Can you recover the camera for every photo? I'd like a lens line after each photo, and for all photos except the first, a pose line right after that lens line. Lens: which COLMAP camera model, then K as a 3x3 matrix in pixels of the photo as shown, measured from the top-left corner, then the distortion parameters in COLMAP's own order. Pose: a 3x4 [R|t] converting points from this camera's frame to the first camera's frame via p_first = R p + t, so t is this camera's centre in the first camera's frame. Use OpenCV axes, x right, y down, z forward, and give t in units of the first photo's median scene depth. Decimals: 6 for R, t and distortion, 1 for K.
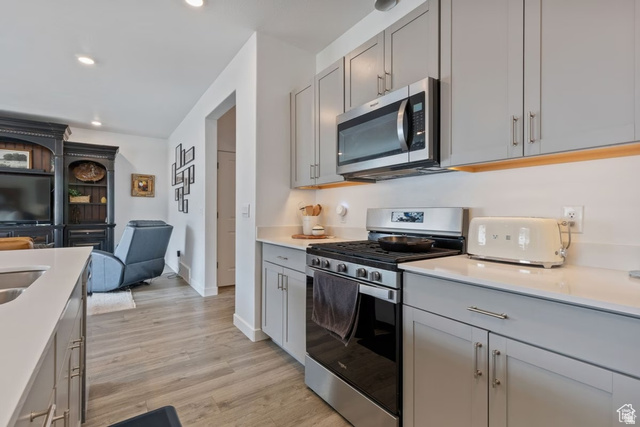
lens RADIAL K [[294.1, 0, 317.8], [0, 294.1, 211.2], [0, 0, 1]] dist [0.002733, 0.000355]
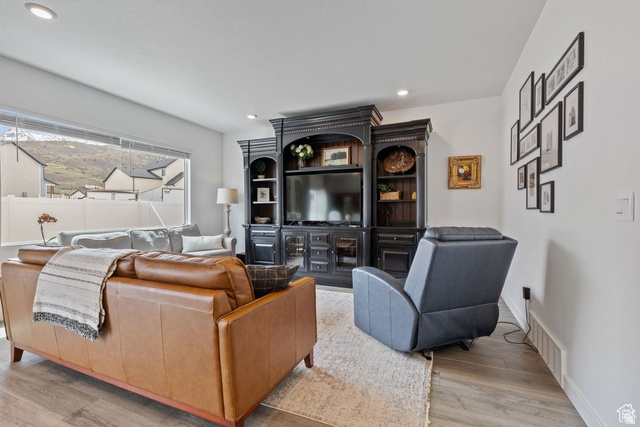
lens RADIAL K [[294.1, 0, 317.8], [0, 294.1, 211.2], [0, 0, 1]] dist [0.002733, 0.000355]
pose [[0.517705, -0.003097, -0.855554, -0.214892], [0.003513, 0.999993, -0.001494, 0.002203], [0.855552, -0.002232, 0.517712, 0.410459]]
